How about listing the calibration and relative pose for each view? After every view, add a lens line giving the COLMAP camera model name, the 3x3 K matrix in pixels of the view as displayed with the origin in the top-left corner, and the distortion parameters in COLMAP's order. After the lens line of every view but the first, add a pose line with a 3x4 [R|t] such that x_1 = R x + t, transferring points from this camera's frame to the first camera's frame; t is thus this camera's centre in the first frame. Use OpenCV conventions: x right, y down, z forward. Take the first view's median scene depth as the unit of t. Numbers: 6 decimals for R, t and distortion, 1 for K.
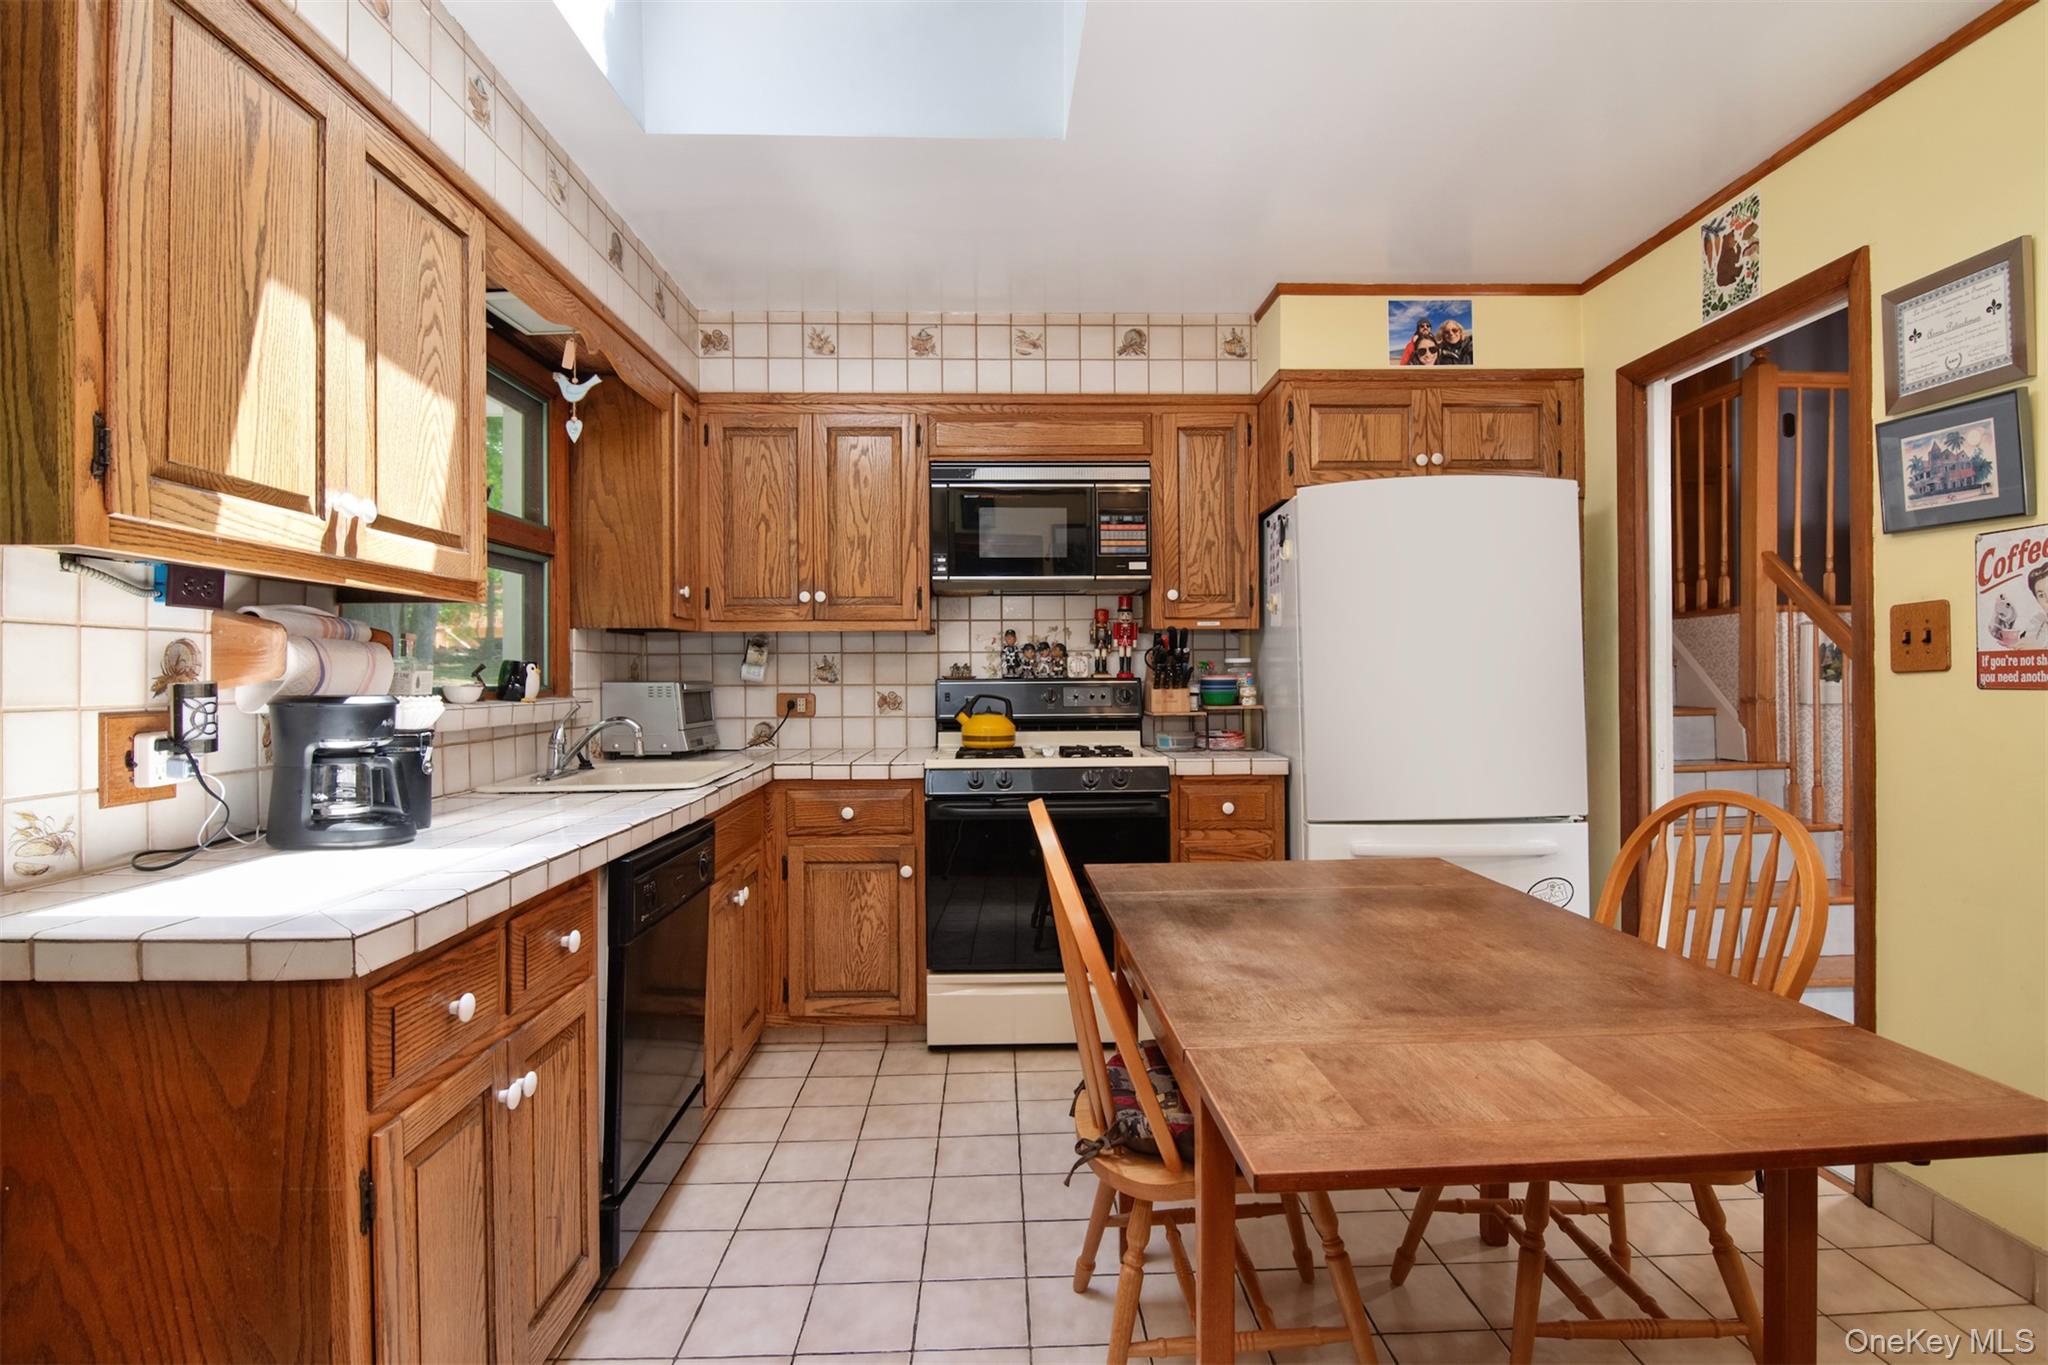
lens RADIAL K [[1018.5, 0, 1030.7], [0, 1018.5, 681.9], [0, 0, 1]] dist [0.002028, -0.013460]
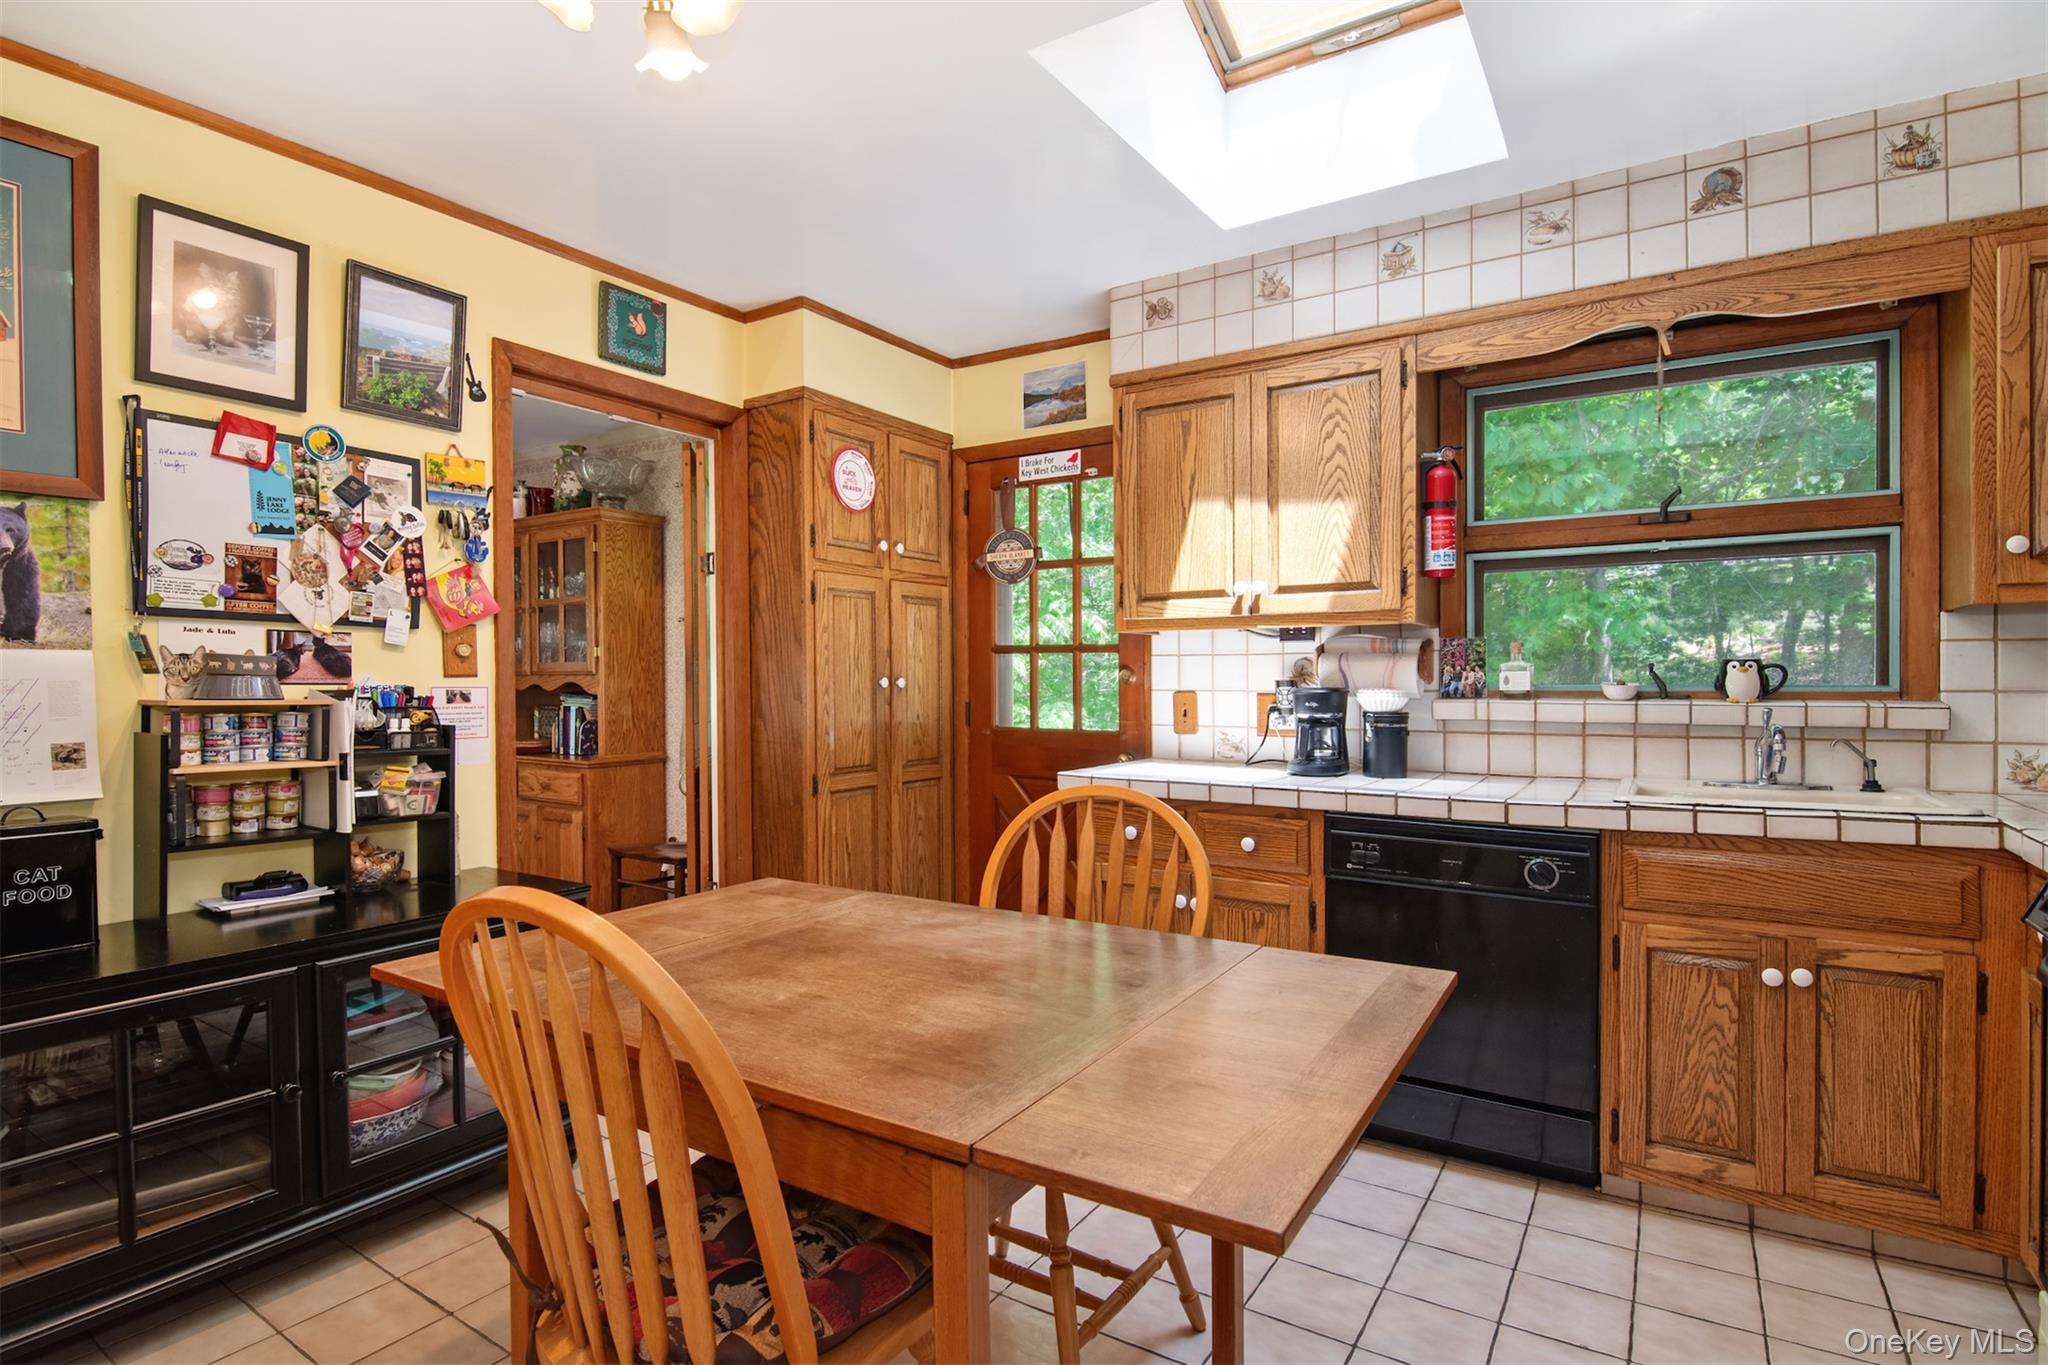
lens RADIAL K [[1018.5, 0, 1030.7], [0, 1018.5, 681.9], [0, 0, 1]] dist [0.002028, -0.013460]
pose [[-0.570261, 0.010282, -0.821399, 1.147685], [0.002632, 0.999939, 0.010690, -0.018112], [0.821459, 0.003934, -0.570254, 1.782248]]
